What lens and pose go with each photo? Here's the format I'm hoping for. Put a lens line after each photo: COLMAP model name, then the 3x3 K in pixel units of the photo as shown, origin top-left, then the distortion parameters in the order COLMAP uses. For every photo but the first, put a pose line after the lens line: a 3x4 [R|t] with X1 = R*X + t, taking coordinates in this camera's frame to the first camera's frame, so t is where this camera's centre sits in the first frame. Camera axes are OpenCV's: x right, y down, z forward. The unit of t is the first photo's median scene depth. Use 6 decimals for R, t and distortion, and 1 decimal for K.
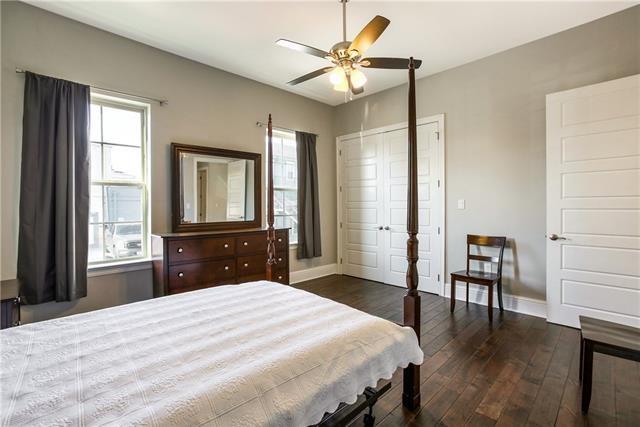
lens RADIAL K [[292.9, 0, 321.8], [0, 292.9, 208.6], [0, 0, 1]] dist [-0.055516, 0.000348]
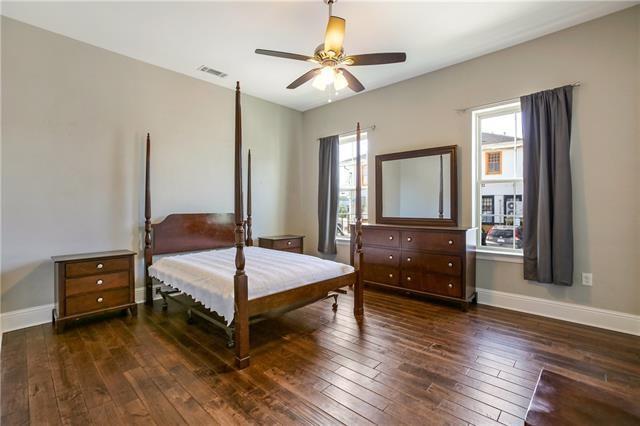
lens RADIAL K [[292.9, 0, 321.8], [0, 292.9, 208.1], [0, 0, 1]] dist [-0.055516, 0.000348]
pose [[0.034377, 0.008101, -0.999376, 0.671785], [-0.007081, 0.999944, 0.007862, 0.002826], [0.999384, 0.006806, 0.034433, 0.569269]]
